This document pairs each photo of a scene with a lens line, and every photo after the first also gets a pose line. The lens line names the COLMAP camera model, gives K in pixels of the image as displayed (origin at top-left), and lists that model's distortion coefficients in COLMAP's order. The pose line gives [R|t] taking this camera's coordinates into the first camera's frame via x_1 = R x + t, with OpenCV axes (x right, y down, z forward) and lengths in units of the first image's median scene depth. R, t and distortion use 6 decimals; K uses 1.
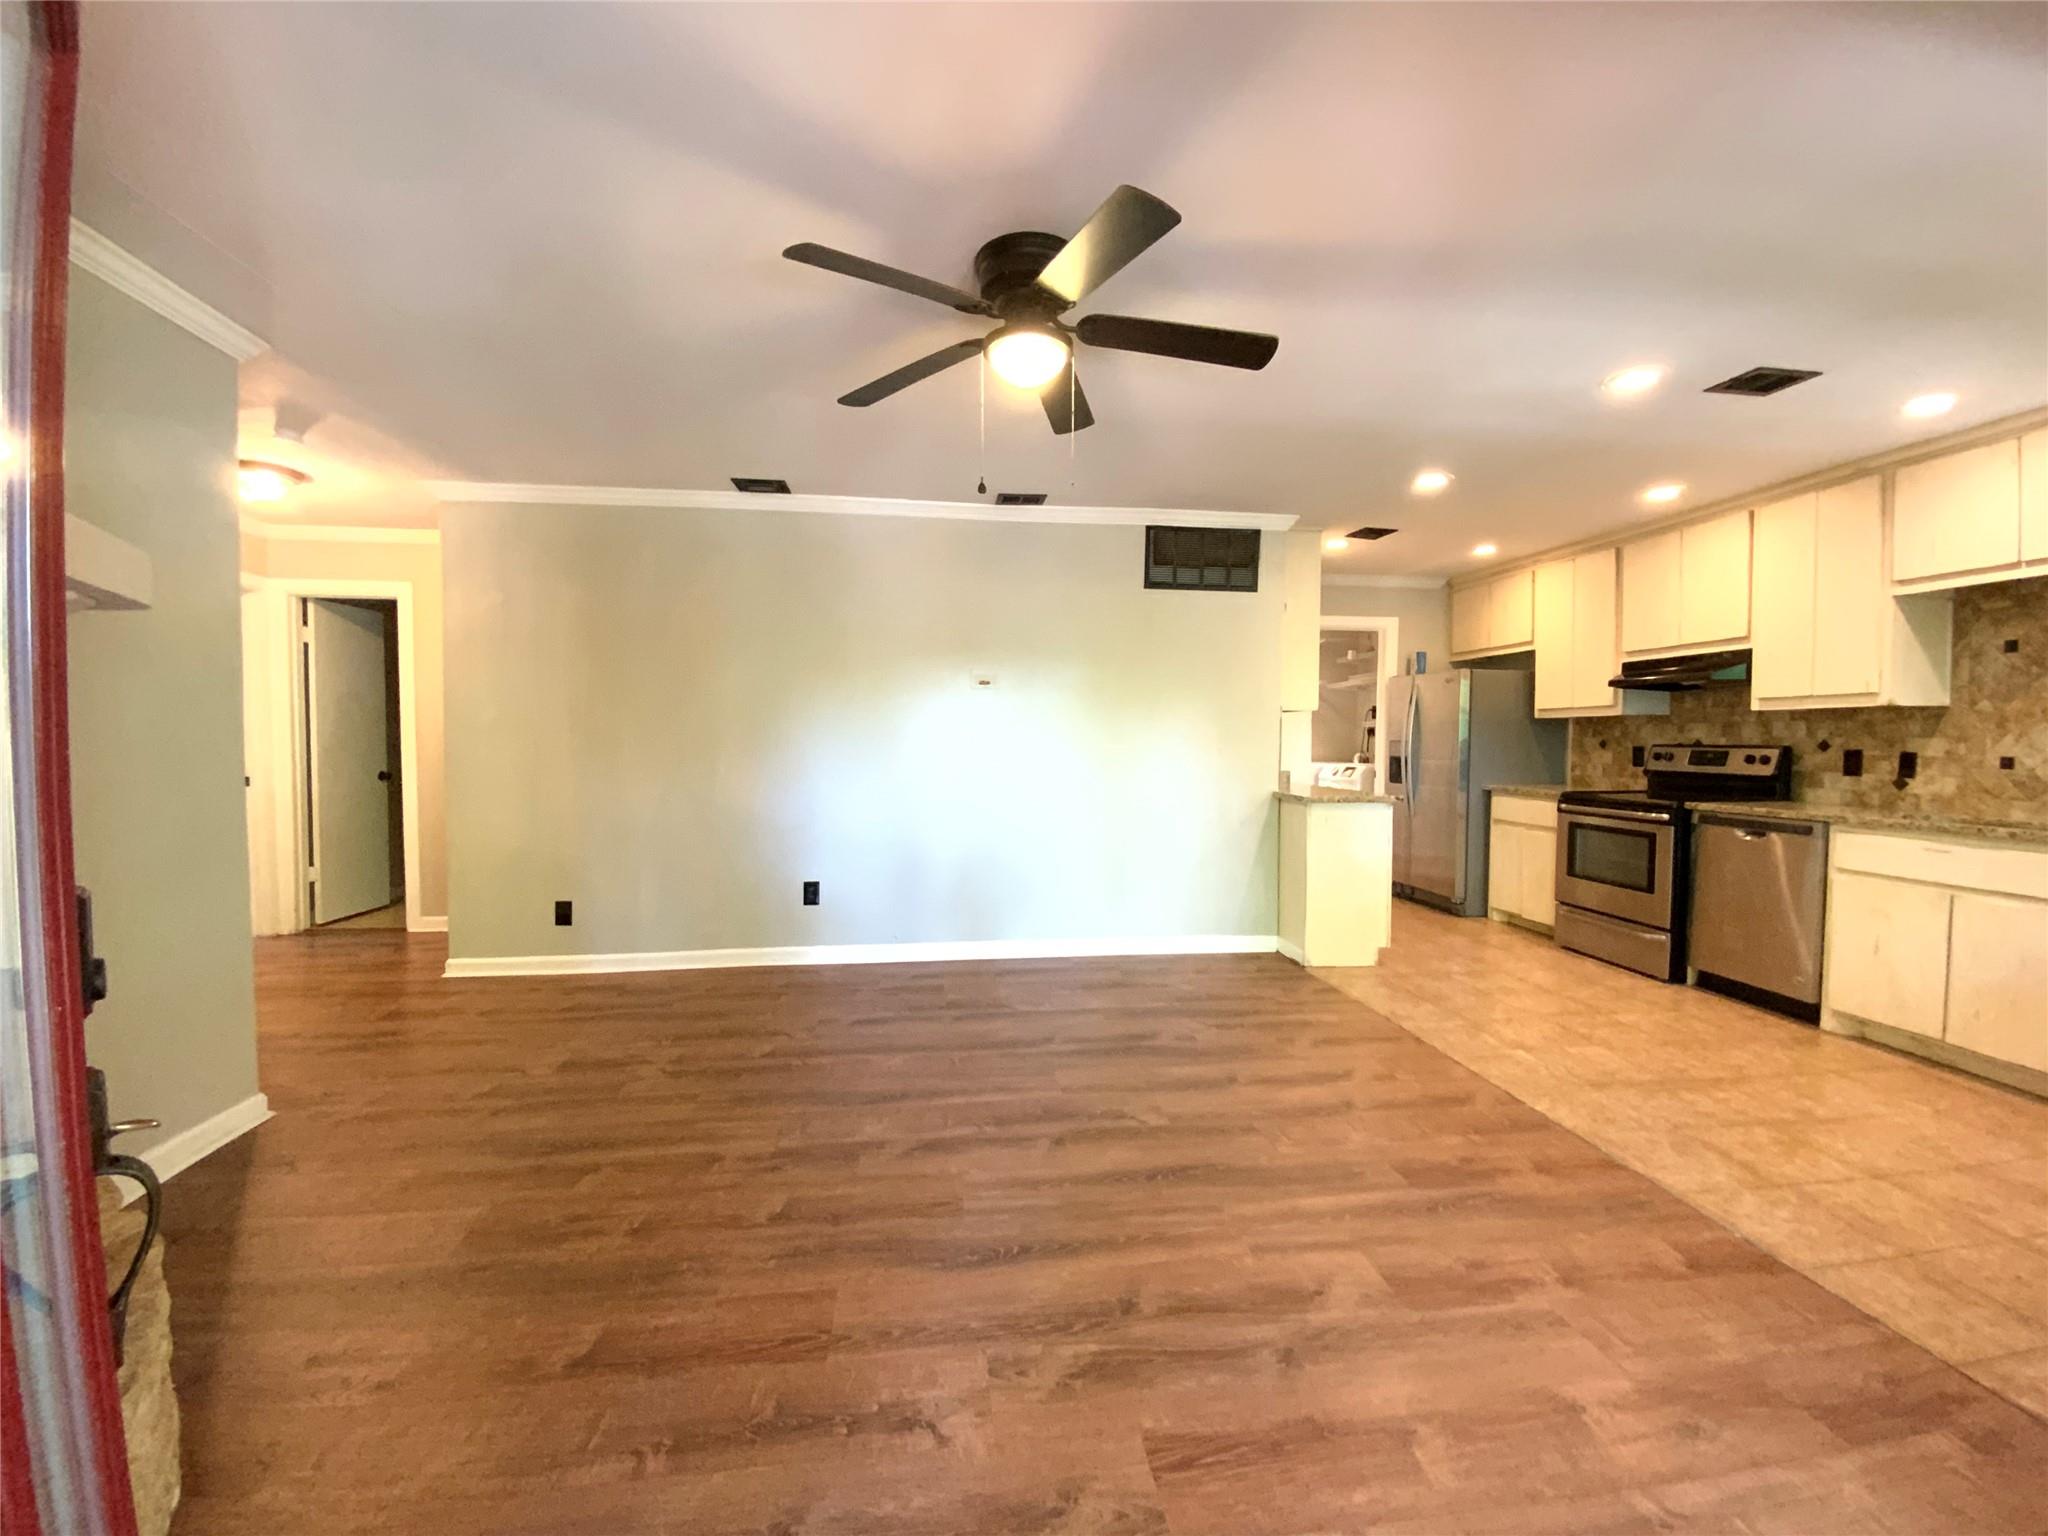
lens RADIAL K [[825.5, 0, 1022.2], [0, 825.5, 767.0], [0, 0, 1]] dist [0.019619, -0.017180]
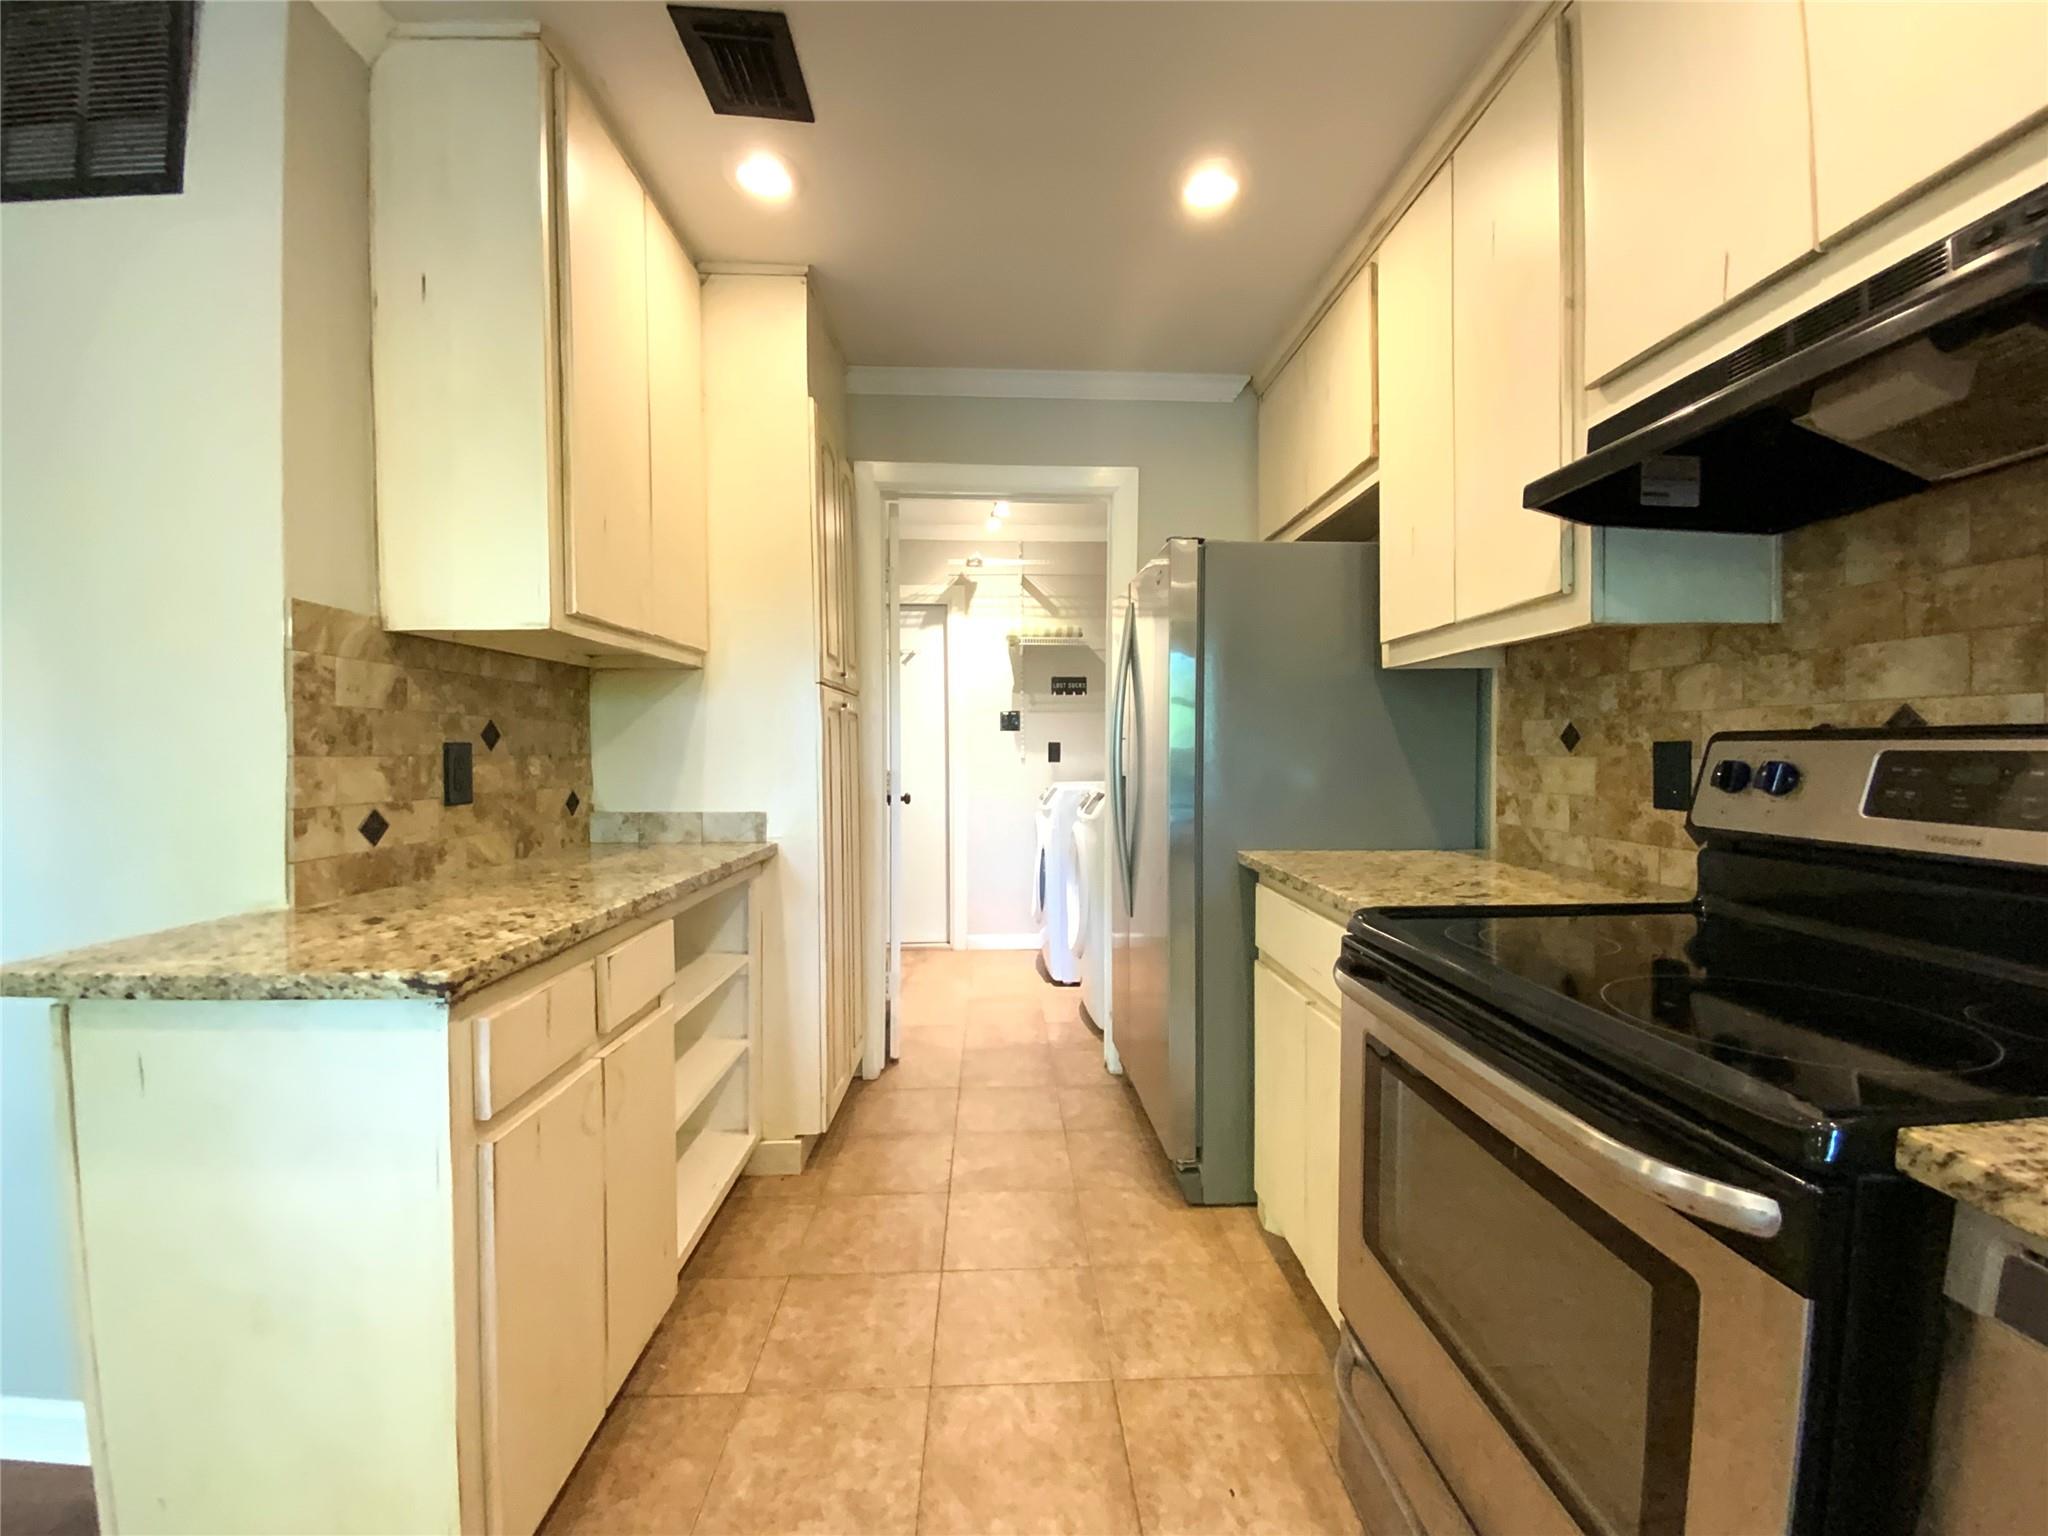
lens RADIAL K [[825.5, 0, 1022.2], [0, 825.5, 767.0], [0, 0, 1]] dist [0.019619, -0.017180]
pose [[0.996544, -0.005121, -0.082910, 0.556741], [0.004021, 0.999902, -0.013429, -0.013067], [0.082971, 0.013049, 0.996467, 0.712645]]
